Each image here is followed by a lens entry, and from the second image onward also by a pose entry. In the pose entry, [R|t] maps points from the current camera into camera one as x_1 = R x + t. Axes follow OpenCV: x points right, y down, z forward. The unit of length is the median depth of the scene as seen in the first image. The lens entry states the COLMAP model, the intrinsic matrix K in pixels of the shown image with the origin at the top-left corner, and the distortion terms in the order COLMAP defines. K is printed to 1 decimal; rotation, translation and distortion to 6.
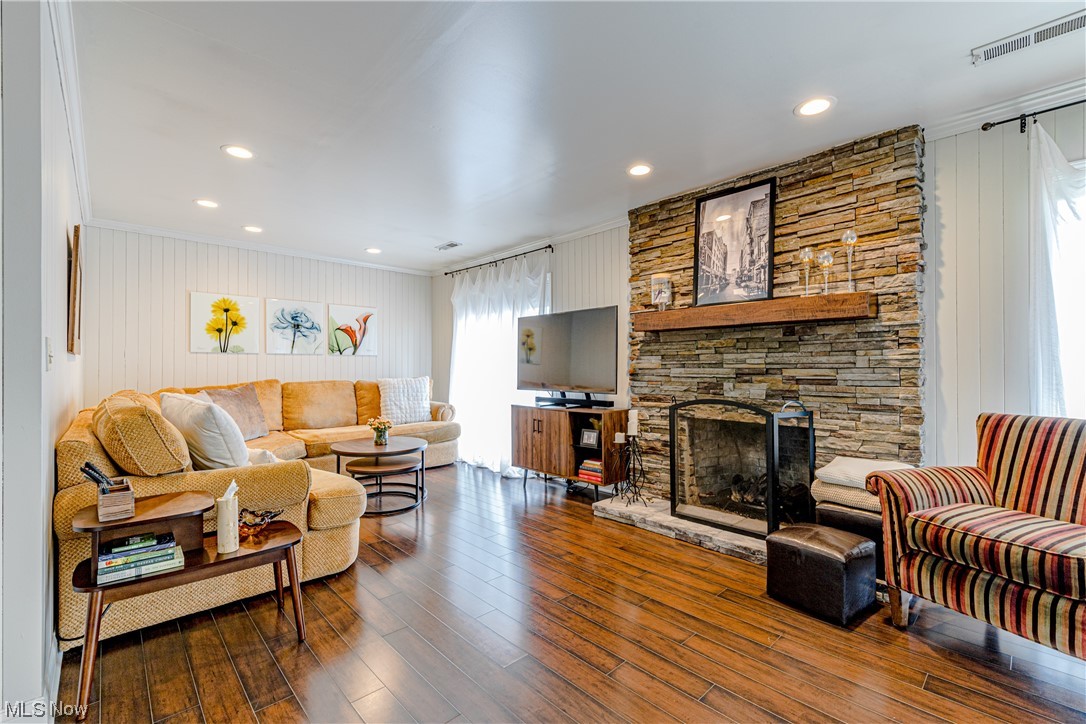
lens RADIAL K [[477.0, 0, 543.4], [0, 477.0, 362.8], [0, 0, 1]] dist [-0.001054, 0.000741]
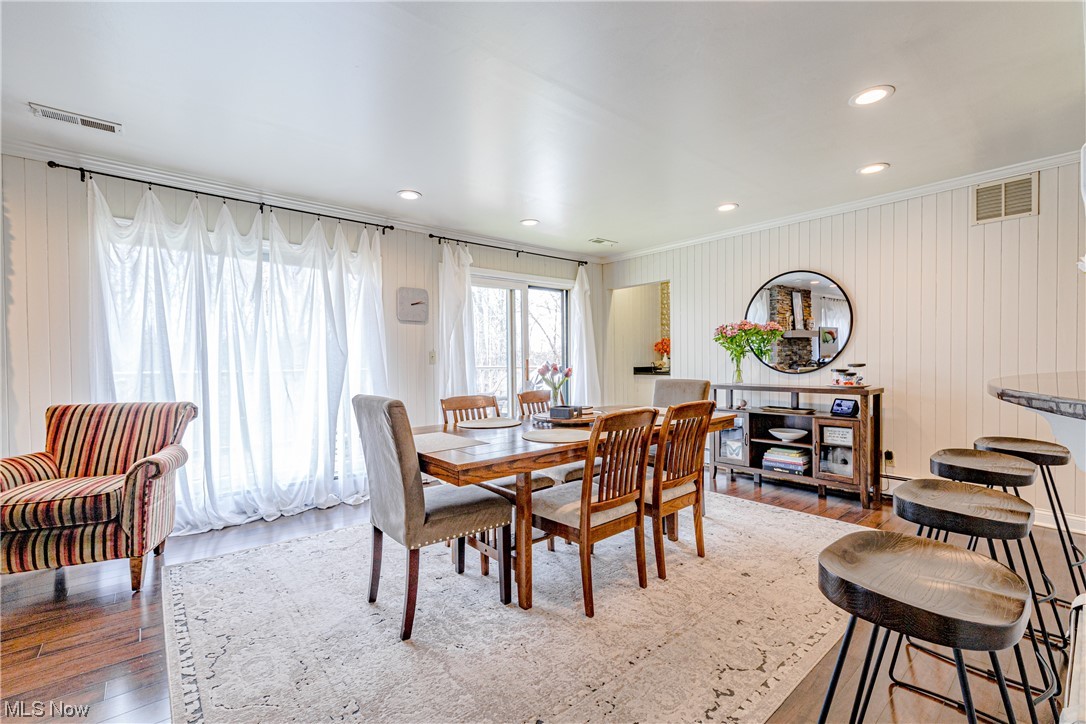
lens RADIAL K [[477.0, 0, 547.4], [0, 477.0, 366.6], [0, 0, 1]] dist [-0.001054, 0.000741]
pose [[0.066413, -0.016759, 0.997651, -0.213132], [0.000491, 0.999859, 0.016763, -0.014045], [-0.997792, -0.000623, 0.066412, -0.364643]]
